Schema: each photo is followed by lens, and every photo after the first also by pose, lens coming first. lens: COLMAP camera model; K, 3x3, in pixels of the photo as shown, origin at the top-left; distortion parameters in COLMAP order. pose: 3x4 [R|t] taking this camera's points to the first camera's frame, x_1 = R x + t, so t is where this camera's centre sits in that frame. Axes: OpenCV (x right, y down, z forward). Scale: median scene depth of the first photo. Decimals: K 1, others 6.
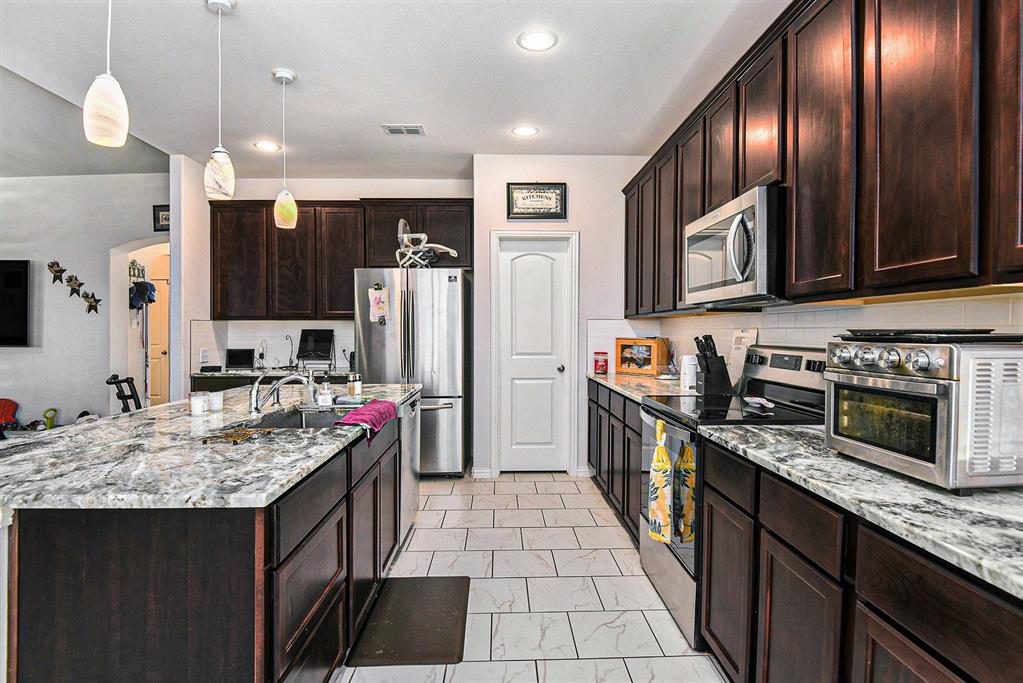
lens RADIAL K [[507.3, 0, 500.1], [0, 507.3, 341.9], [0, 0, 1]] dist [-0.013560, -0.000155]
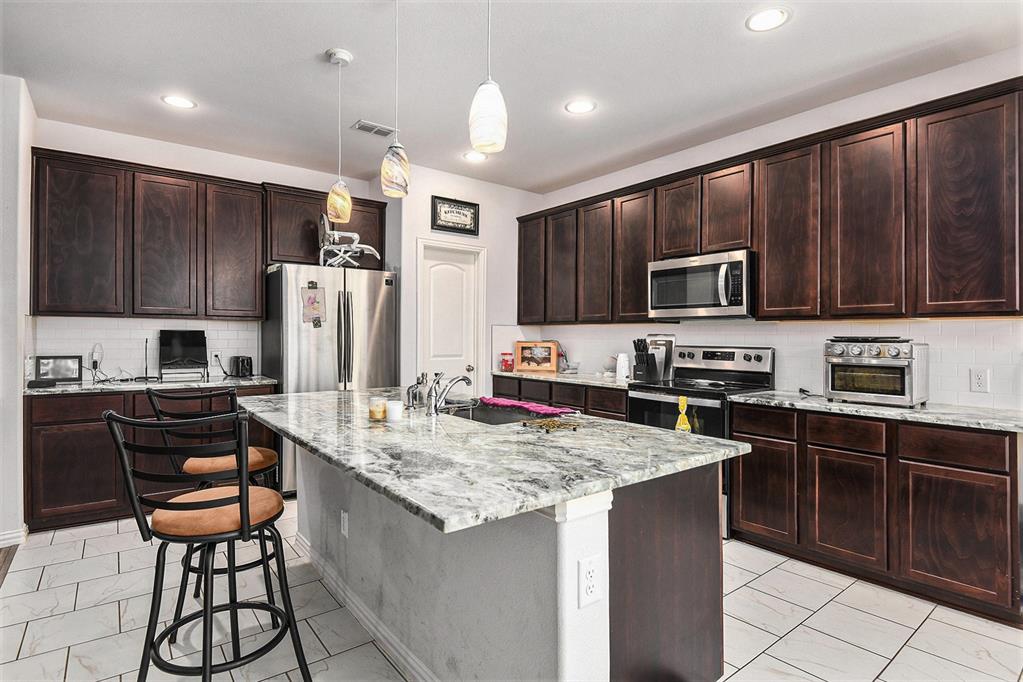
lens RADIAL K [[507.3, 0, 500.1], [0, 507.3, 341.4], [0, 0, 1]] dist [-0.013560, -0.000155]
pose [[0.811637, 0.000269, 0.584162, -0.493126], [0.004383, 0.999969, -0.006551, 0.000795], [-0.584146, 0.007877, 0.811611, 0.054227]]
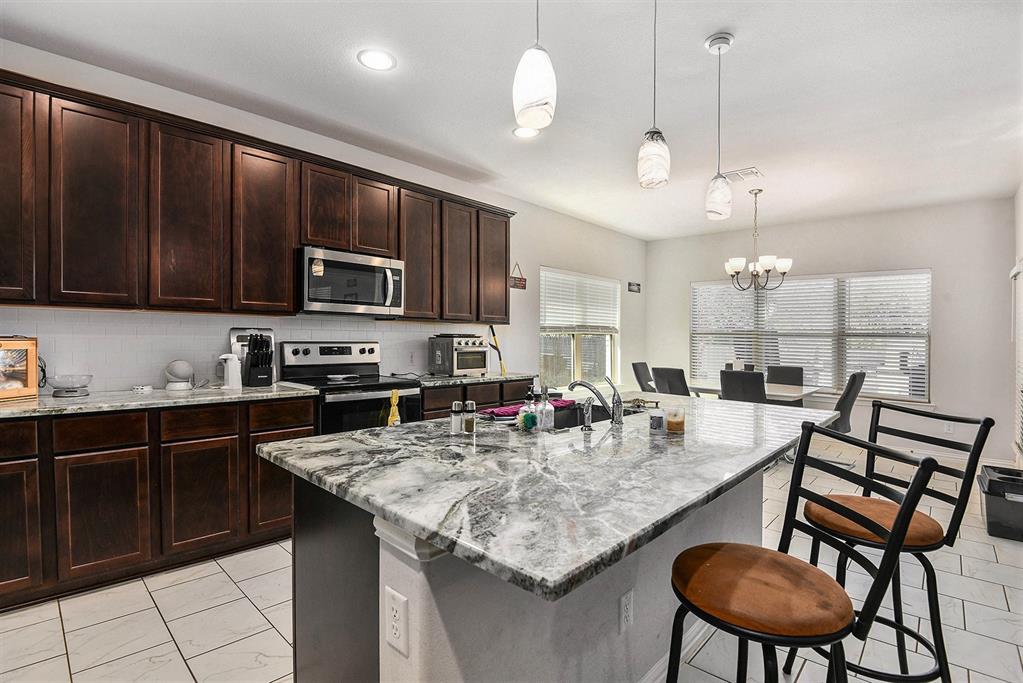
lens RADIAL K [[484.7, 0, 528.1], [0, 484.7, 329.7], [0, 0, 1]] dist [-0.003859, -0.001009]
pose [[-0.719344, -0.002444, 0.694650, -0.517373], [-0.002604, 0.999996, 0.000821, -0.016868], [-0.694649, -0.001218, -0.719348, 0.896302]]
